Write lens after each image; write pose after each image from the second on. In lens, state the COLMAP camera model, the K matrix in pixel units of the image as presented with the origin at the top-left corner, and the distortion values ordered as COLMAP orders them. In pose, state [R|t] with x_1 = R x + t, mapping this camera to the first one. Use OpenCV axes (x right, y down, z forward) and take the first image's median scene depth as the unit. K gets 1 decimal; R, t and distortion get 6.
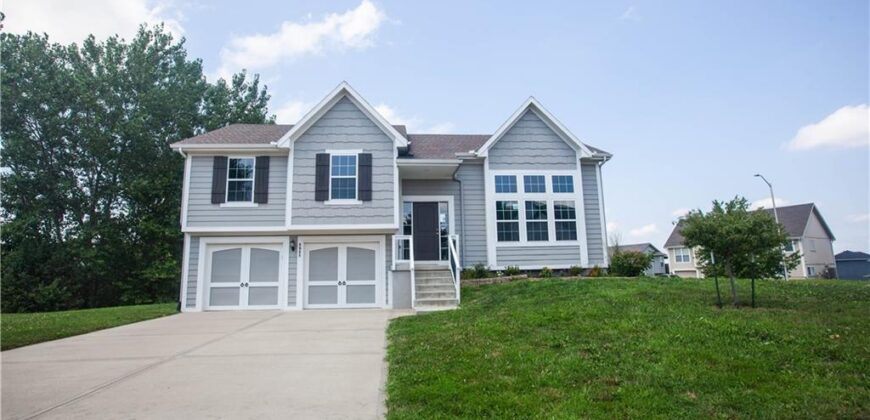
lens RADIAL K [[412.2, 0, 430.9], [0, 412.2, 208.3], [0, 0, 1]] dist [-0.024459, 0.002376]
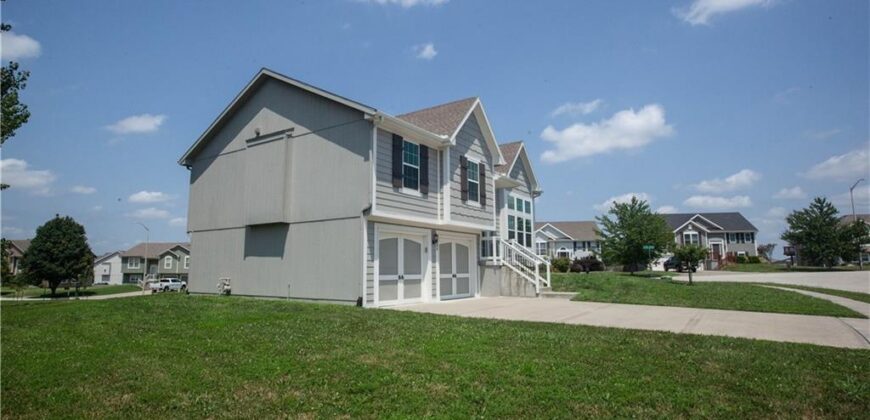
lens RADIAL K [[456.3, 0, 431.5], [0, 456.3, 209.2], [0, 0, 1]] dist [-0.034927, 0.000100]
pose [[0.614782, 0.118016, 0.779818, -1.217310], [-0.131765, 0.990214, -0.045979, 0.069595], [-0.777613, -0.074485, 0.624316, 0.301576]]
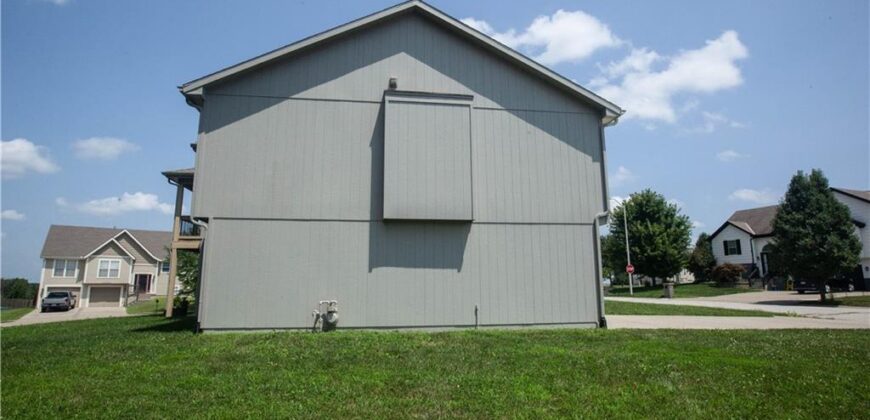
lens RADIAL K [[456.3, 0, 437.3], [0, 456.3, 202.7], [0, 0, 1]] dist [-0.034927, 0.000100]
pose [[-0.094893, 0.198523, 0.975492, -1.355282], [-0.147915, 0.966224, -0.211026, 0.245187], [-0.984437, -0.164315, -0.062323, 1.378935]]
